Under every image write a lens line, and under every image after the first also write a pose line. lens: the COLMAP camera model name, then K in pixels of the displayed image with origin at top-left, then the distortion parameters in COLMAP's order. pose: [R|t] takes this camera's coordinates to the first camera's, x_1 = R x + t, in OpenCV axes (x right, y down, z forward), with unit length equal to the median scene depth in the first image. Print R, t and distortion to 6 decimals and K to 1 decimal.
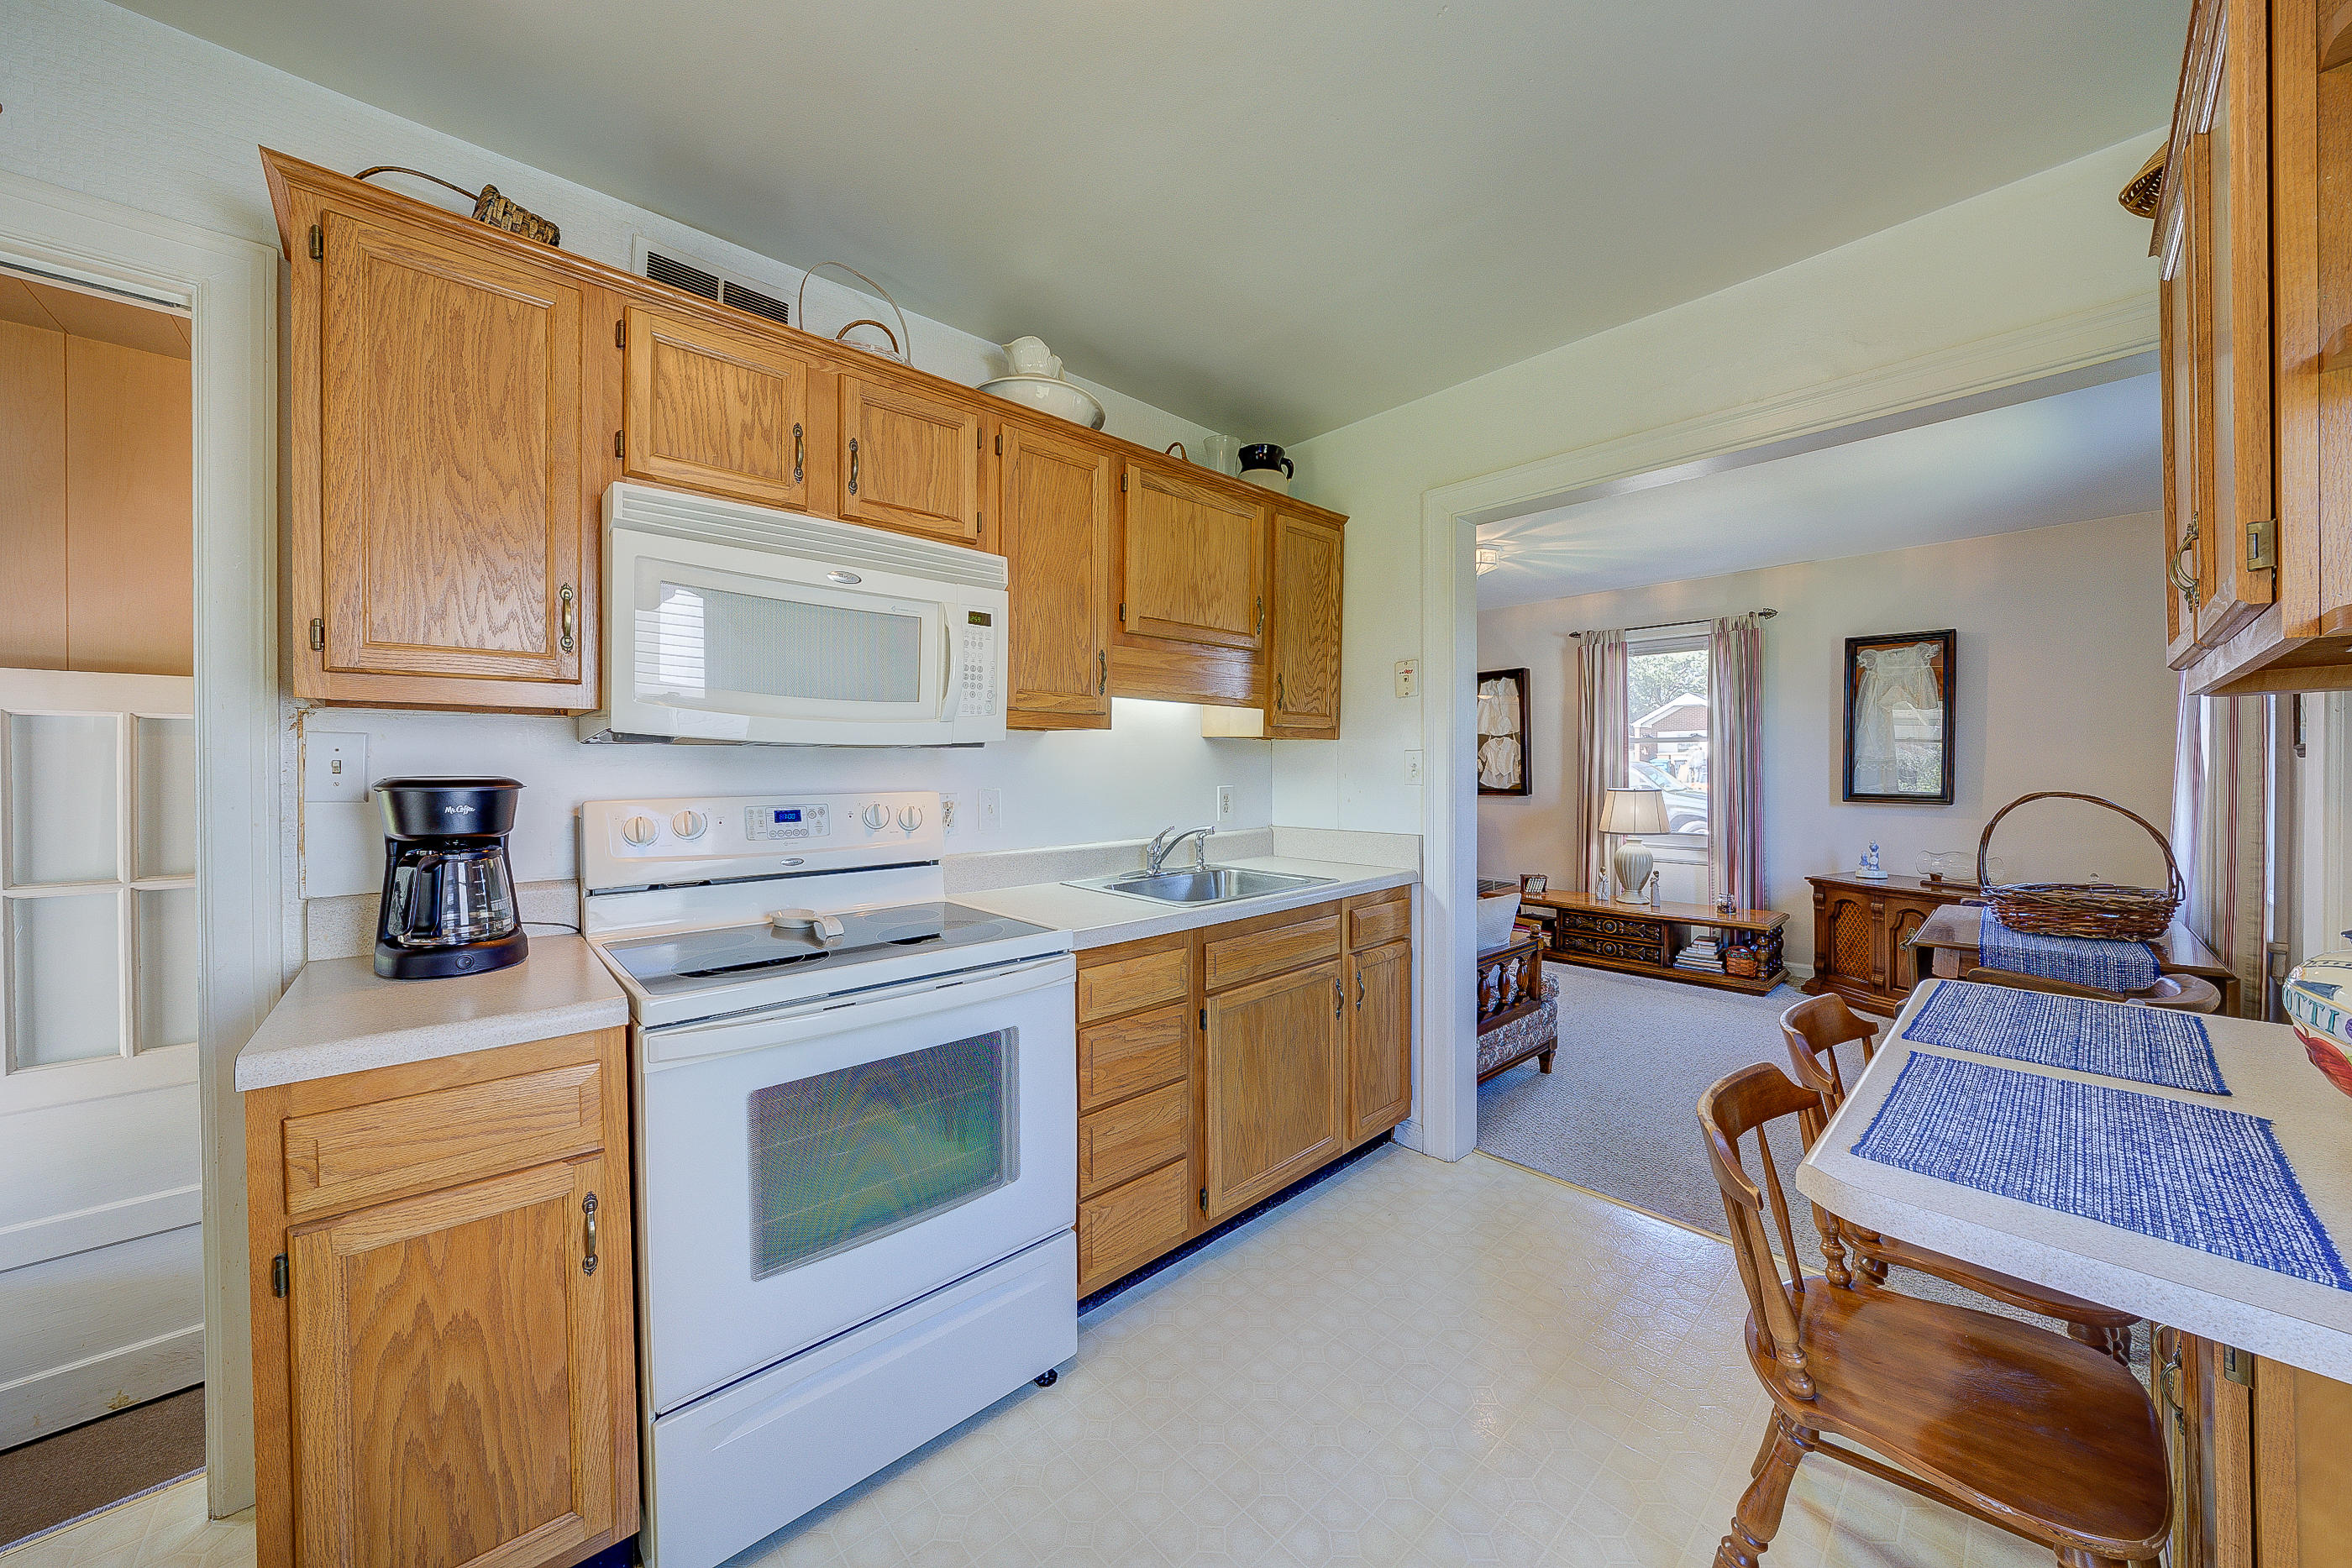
lens RADIAL K [[823.4, 0, 1177.6], [0, 823.4, 775.7], [0, 0, 1]] dist [-0.001315, 0.000005]
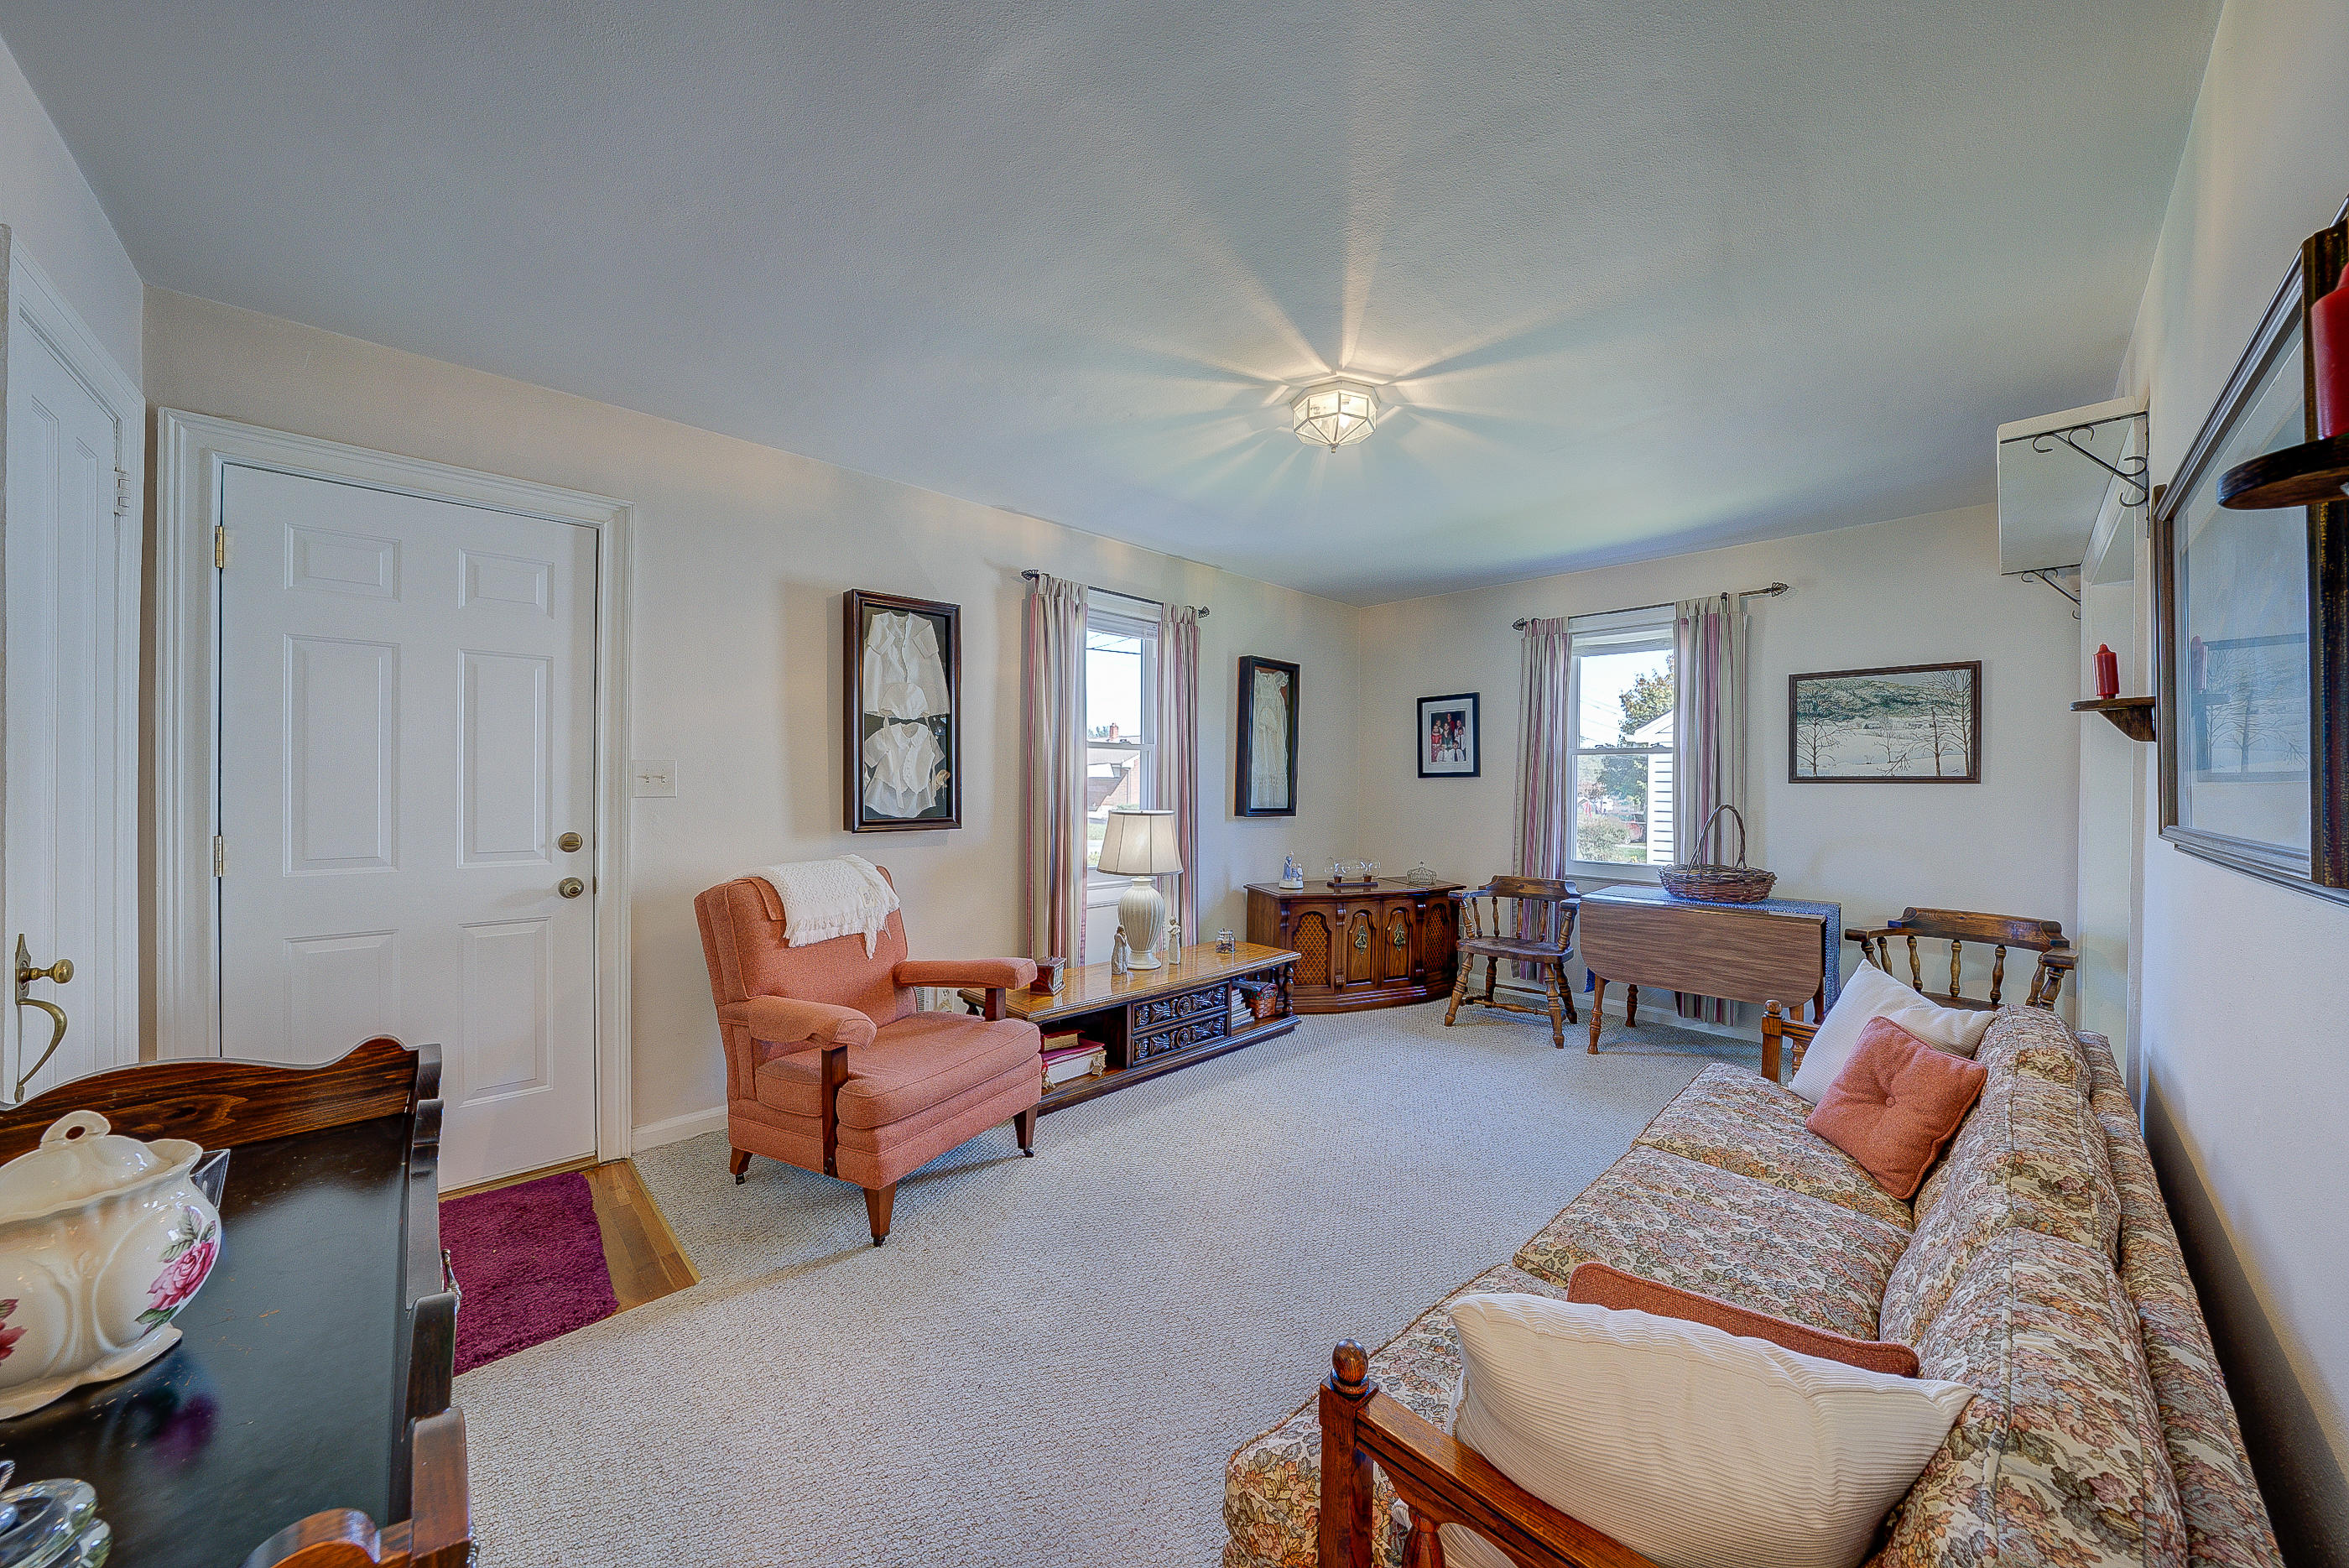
lens RADIAL K [[821.7, 0, 1174.5], [0, 821.7, 784.0], [0, 0, 1]] dist [-0.016499, 0.000032]
pose [[-0.021737, 0.000024, 0.999764, -0.196269], [-0.000282, 1.000000, -0.000030, -0.008579], [-0.999764, -0.000283, -0.021737, 1.108558]]
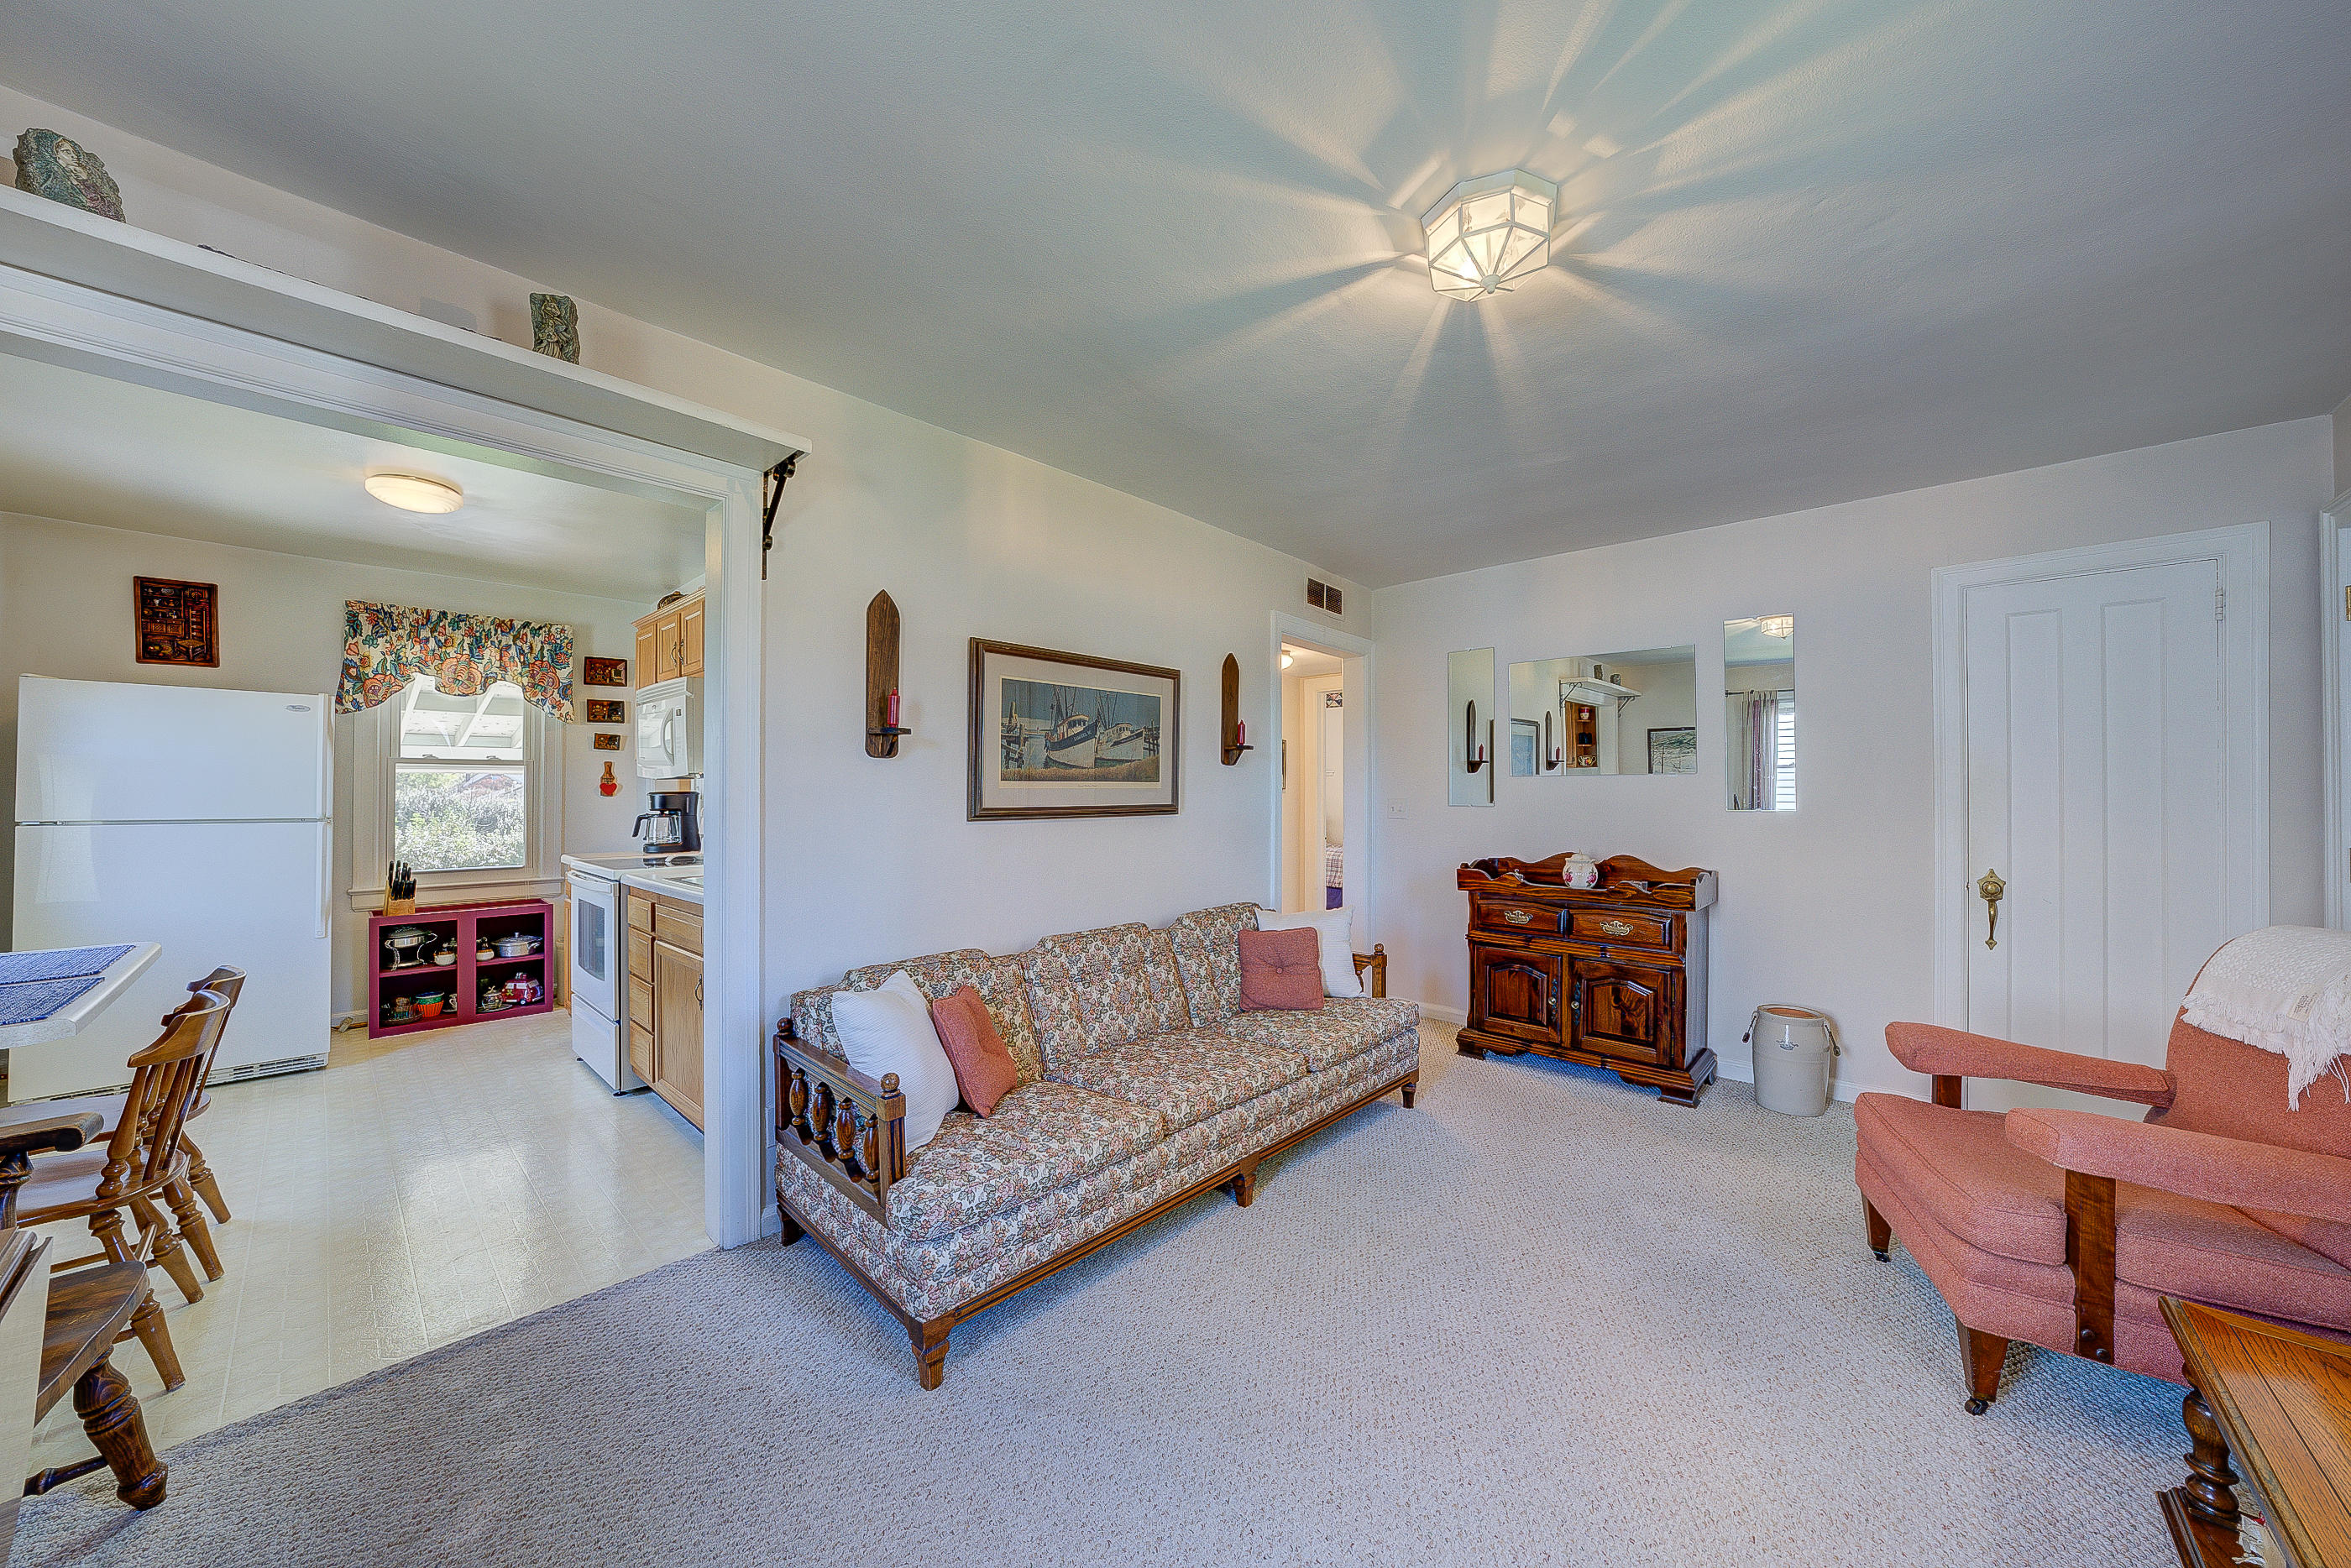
lens RADIAL K [[812.6, 0, 1164.9], [0, 812.6, 785.9], [0, 0, 1]] dist [-0.019620, 0.000223]
pose [[0.069335, -0.002023, -0.997591, 0.709925], [-0.012013, 0.999924, -0.002863, -0.009205], [0.997521, 0.012182, 0.069305, 0.819010]]
